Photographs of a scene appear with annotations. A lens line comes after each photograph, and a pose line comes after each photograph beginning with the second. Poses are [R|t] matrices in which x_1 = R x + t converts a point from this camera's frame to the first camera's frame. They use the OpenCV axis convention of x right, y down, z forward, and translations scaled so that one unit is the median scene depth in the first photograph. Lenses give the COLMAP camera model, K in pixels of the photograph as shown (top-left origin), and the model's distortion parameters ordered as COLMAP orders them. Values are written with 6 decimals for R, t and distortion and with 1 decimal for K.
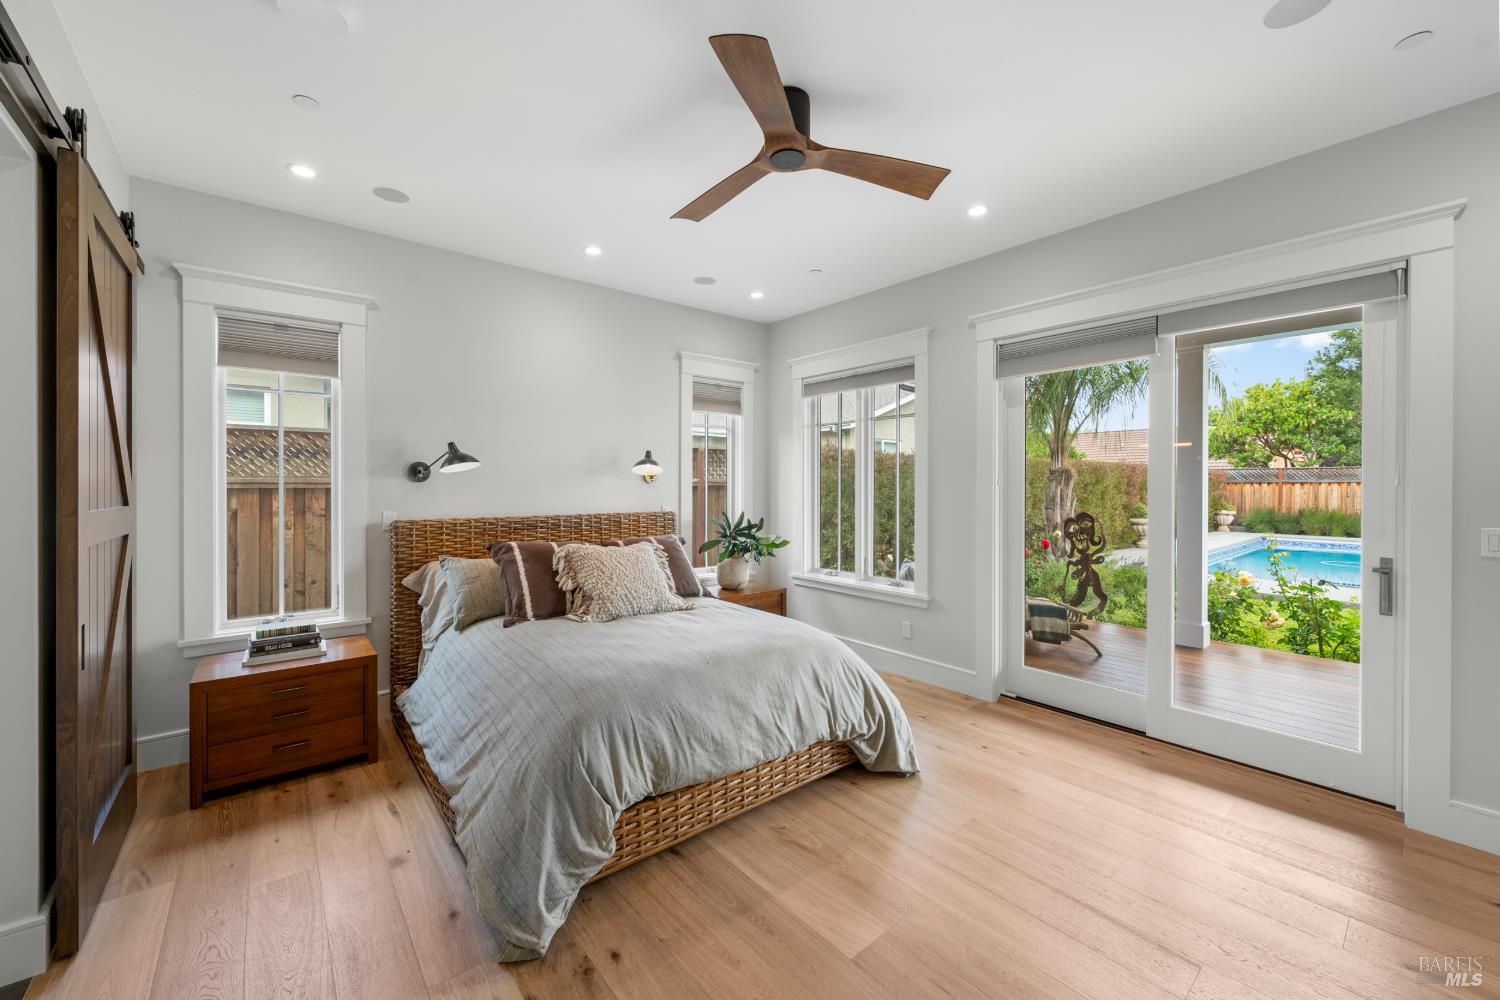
lens RADIAL K [[584.4, 0, 744.8], [0, 584.4, 487.0], [0, 0, 1]] dist [0.000681, 0.000128]
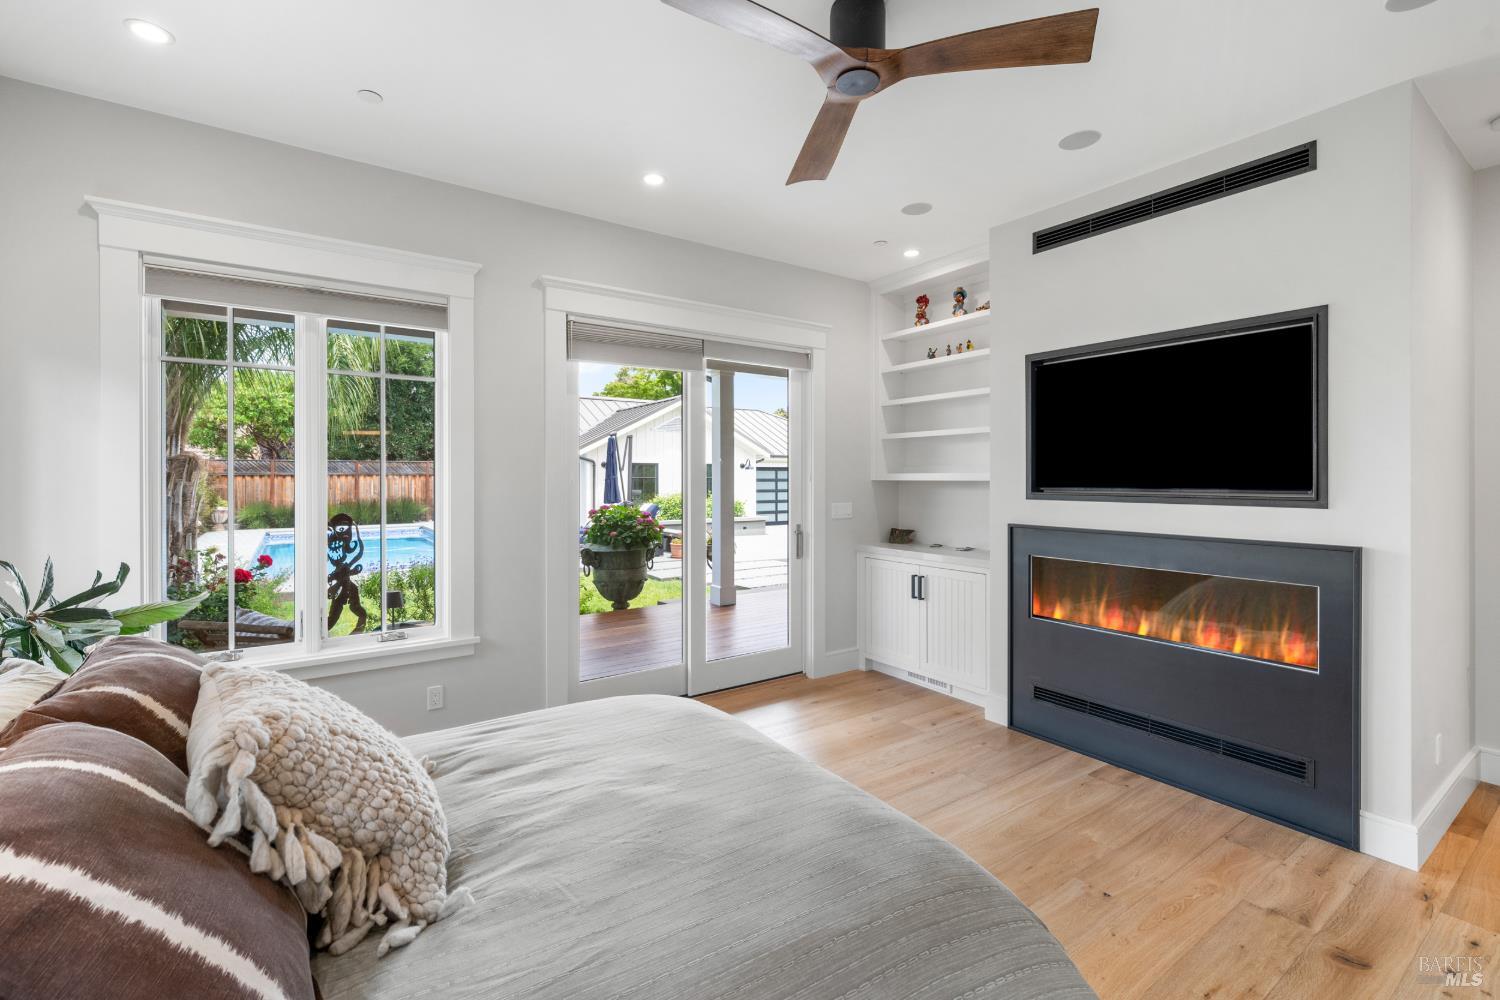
lens RADIAL K [[643.5, 0, 751.8], [0, 643.5, 475.8], [0, 0, 1]] dist [0.000406, 0.000061]
pose [[0.082248, -0.001014, 0.996611, -0.268121], [0.006511, 0.999979, 0.000480, -0.005971], [-0.996591, 0.006450, 0.082253, 0.355817]]
